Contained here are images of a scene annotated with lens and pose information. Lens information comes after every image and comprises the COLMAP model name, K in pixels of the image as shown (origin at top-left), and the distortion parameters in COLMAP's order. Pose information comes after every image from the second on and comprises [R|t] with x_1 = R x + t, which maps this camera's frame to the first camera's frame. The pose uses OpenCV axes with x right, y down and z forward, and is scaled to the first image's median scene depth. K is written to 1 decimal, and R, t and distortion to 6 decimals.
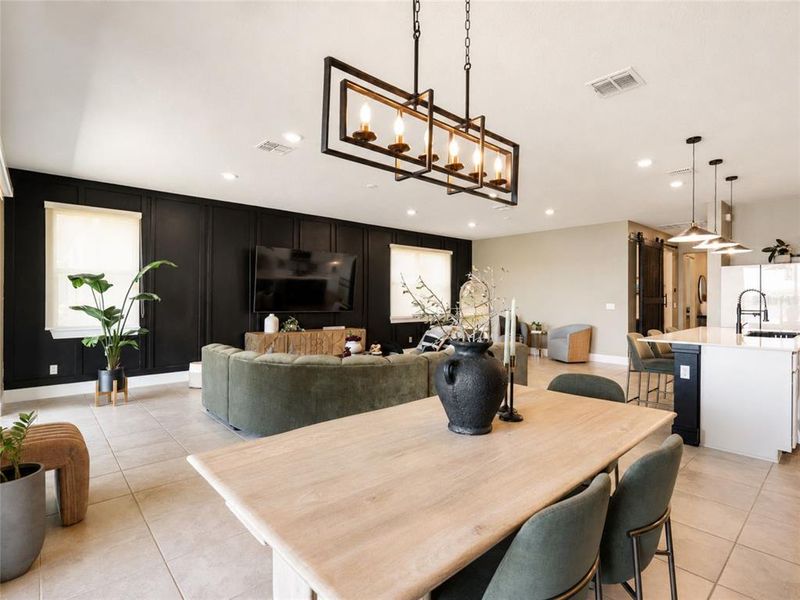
lens RADIAL K [[390.3, 0, 397.4], [0, 390.3, 301.4], [0, 0, 1]] dist [0.004737, 0.002869]
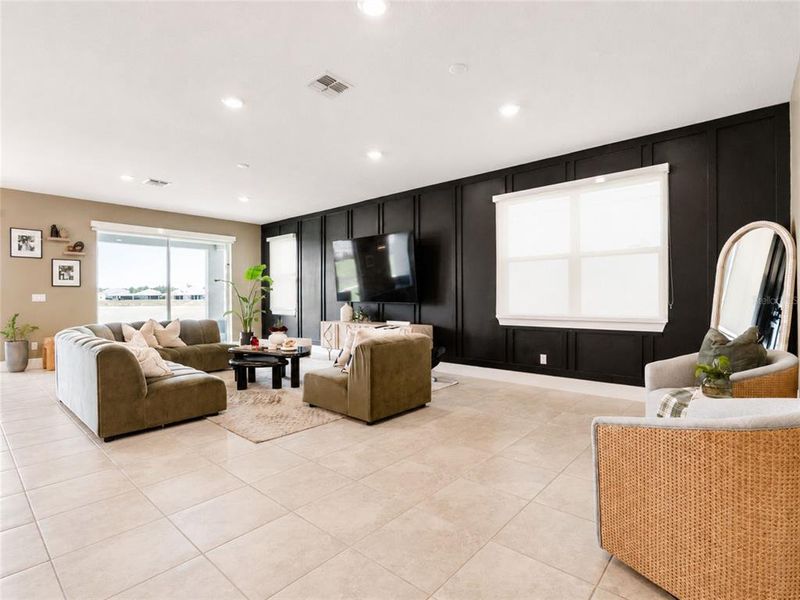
lens RADIAL K [[390.3, 0, 398.6], [0, 390.3, 300.3], [0, 0, 1]] dist [0.004737, 0.002869]
pose [[0.122353, -0.017893, -0.992325, 0.618004], [-0.006306, 0.999803, -0.018806, 0.034877], [0.992467, 0.008559, 0.122216, 0.811975]]
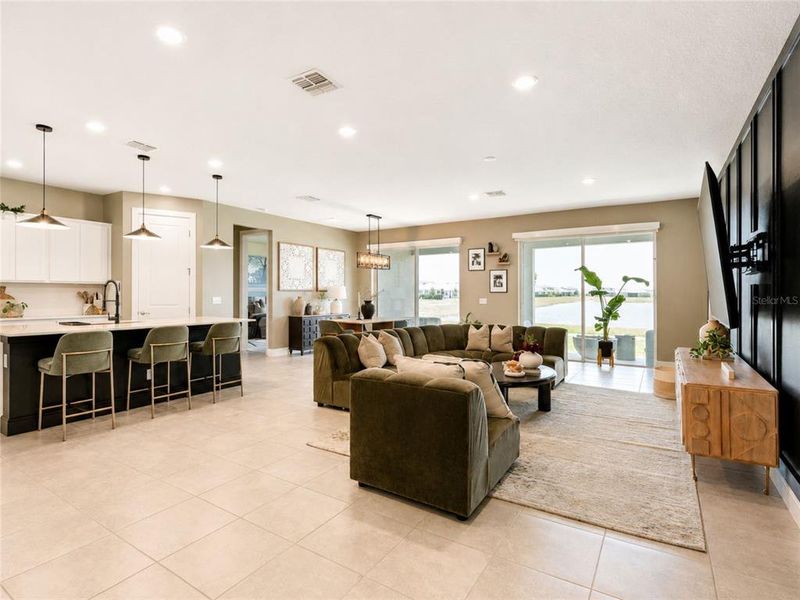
lens RADIAL K [[426.1, 0, 395.3], [0, 426.1, 298.0], [0, 0, 1]] dist [0.003493, 0.001096]
pose [[-0.967655, -0.027599, -0.250762, 0.281688], [-0.033528, 0.999249, 0.019400, 0.002287], [0.250039, 0.027180, -0.967854, 1.152148]]
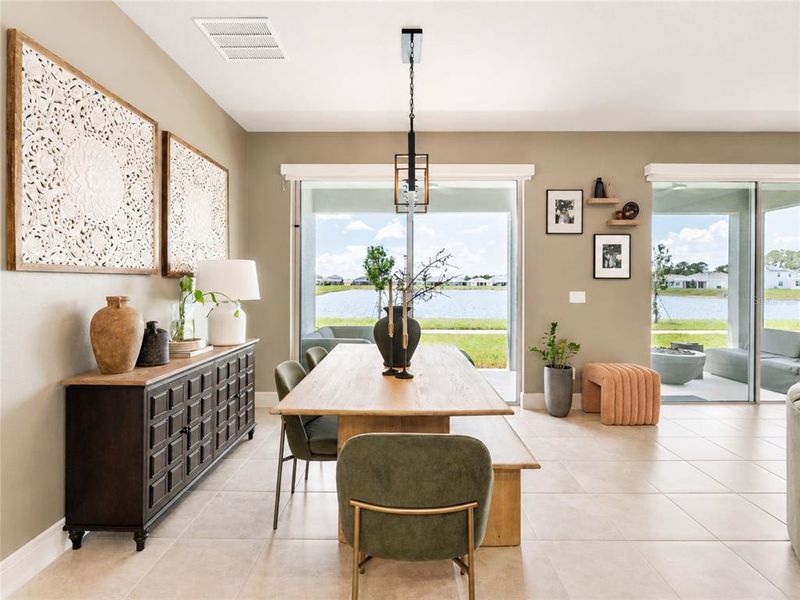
lens RADIAL K [[390.3, 0, 386.9], [0, 390.3, 282.3], [0, 0, 1]] dist [0.004737, 0.002869]
pose [[-0.667259, -0.028682, -0.744274, 0.313133], [-0.030558, 0.999471, -0.011121, 0.015951], [0.744199, 0.015323, -0.667782, 0.394331]]
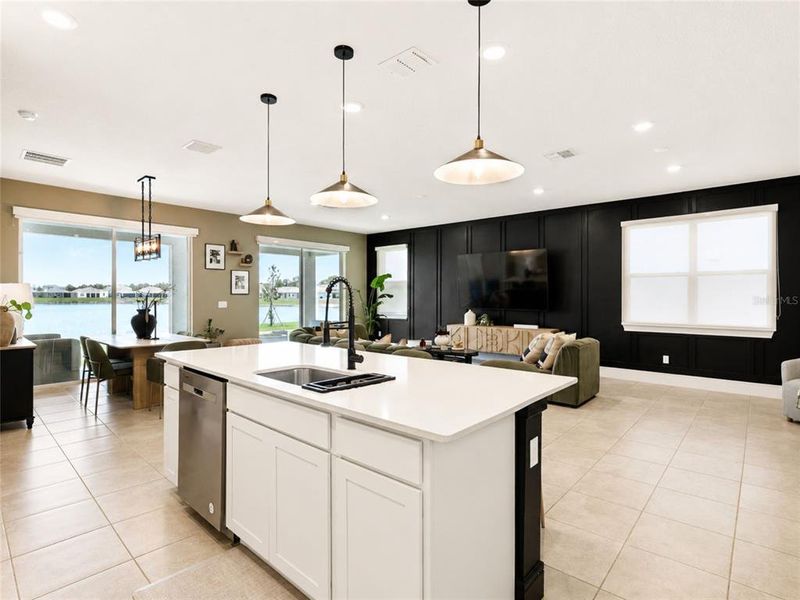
lens RADIAL K [[426.1, 0, 405.0], [0, 426.1, 302.9], [0, 0, 1]] dist [0.003493, 0.001096]
pose [[0.162456, -0.006476, -0.986695, 0.758229], [-0.013297, 0.999873, -0.008752, 0.020627], [0.986626, 0.014541, 0.162349, 0.486096]]
